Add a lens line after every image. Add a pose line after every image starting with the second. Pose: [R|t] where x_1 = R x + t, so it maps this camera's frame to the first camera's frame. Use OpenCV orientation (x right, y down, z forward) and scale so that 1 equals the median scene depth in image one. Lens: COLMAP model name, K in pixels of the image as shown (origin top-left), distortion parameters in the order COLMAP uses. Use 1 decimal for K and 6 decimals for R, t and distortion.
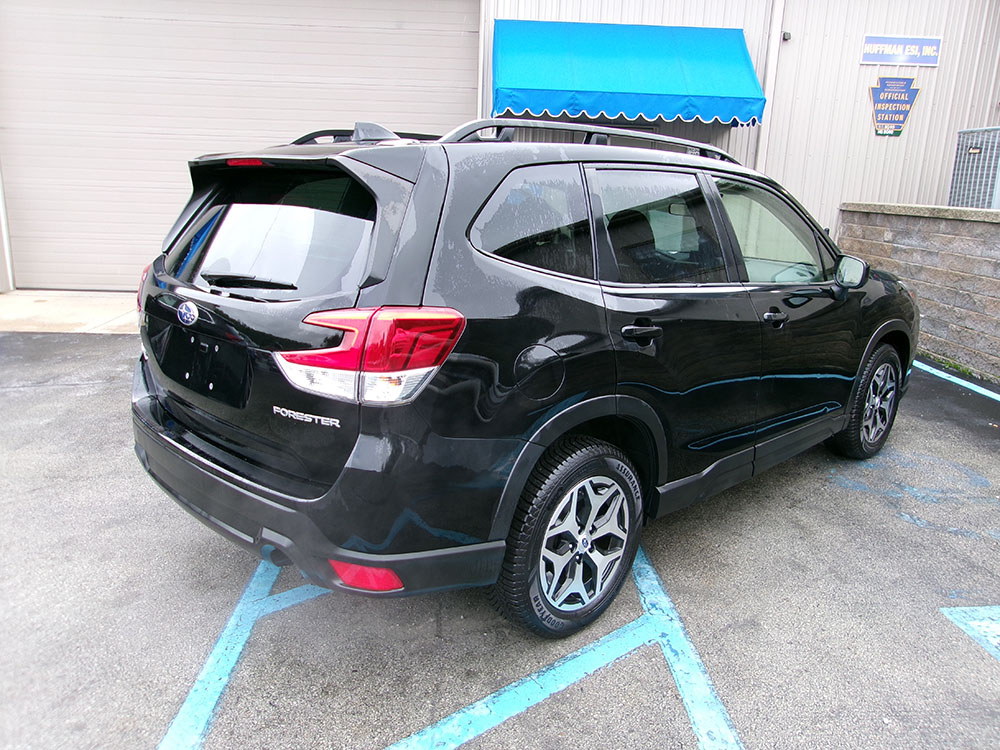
lens RADIAL K [[769.0, 0, 506.2], [0, 769.0, 376.7], [0, 0, 1]] dist [-0.019958, 0.026362]
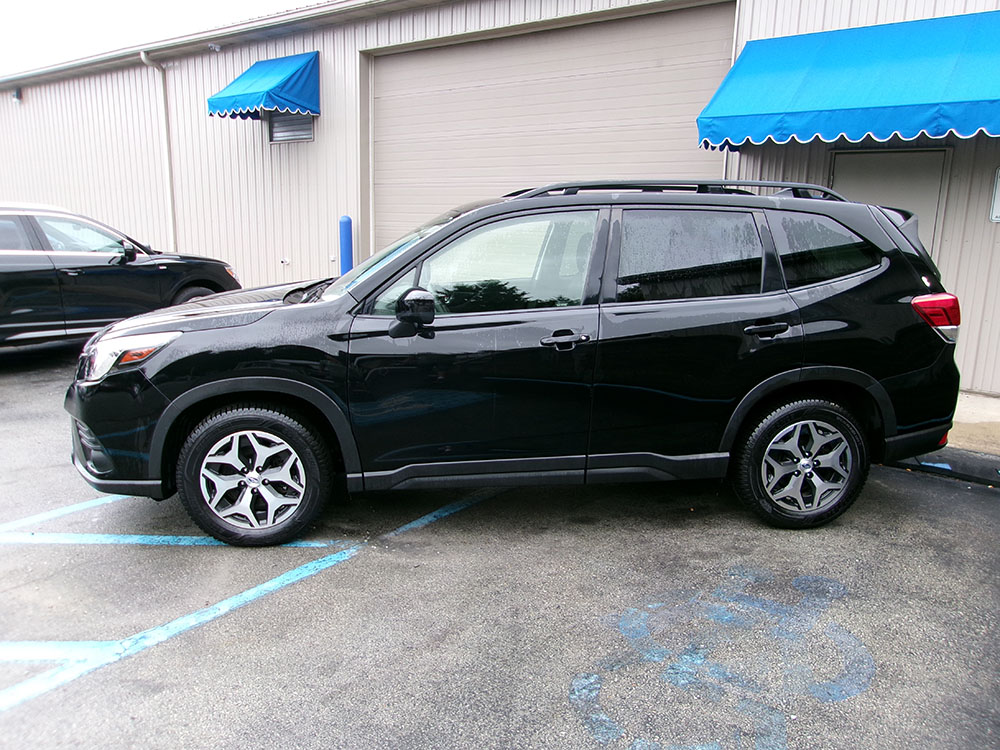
lens RADIAL K [[769.0, 0, 504.1], [0, 769.0, 376.2], [0, 0, 1]] dist [-0.019958, 0.026362]
pose [[0.764200, 0.118391, -0.634021, 1.191159], [-0.154189, 0.988041, -0.001350, -0.108246], [0.626278, 0.098791, 0.773315, 0.523968]]
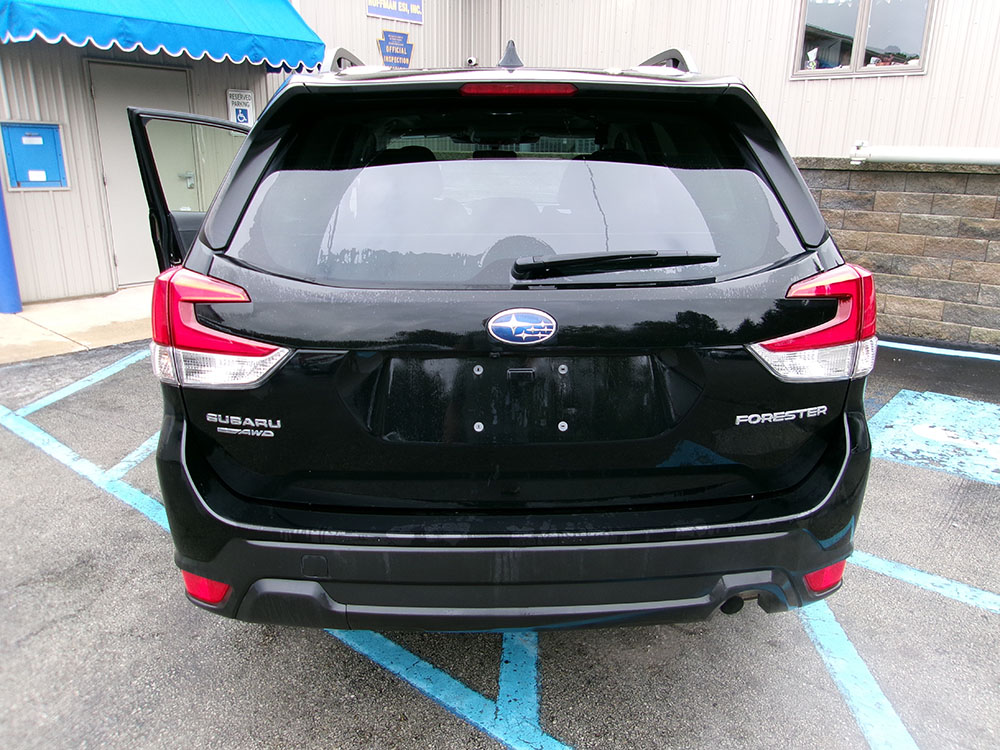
lens RADIAL K [[769.0, 0, 510.2], [0, 769.0, 377.1], [0, 0, 1]] dist [-0.019958, 0.026362]
pose [[0.681314, -0.229328, 0.695140, -0.771288], [0.190322, 0.972494, 0.134291, -0.113821], [-0.706816, 0.040806, 0.706220, 0.489721]]
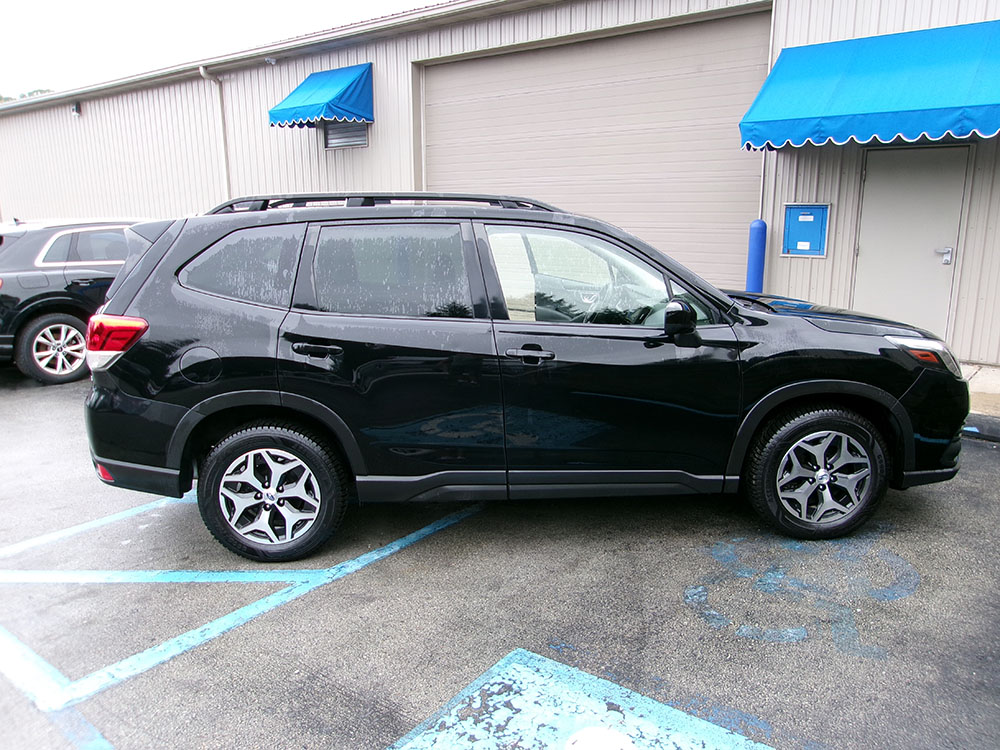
lens RADIAL K [[769.0, 0, 507.5], [0, 769.0, 376.1], [0, 0, 1]] dist [-0.019958, 0.026362]
pose [[0.751822, 0.108819, -0.650325, 1.248407], [-0.130636, 0.991319, 0.014852, -0.071840], [0.646295, 0.073790, 0.759511, 0.203964]]
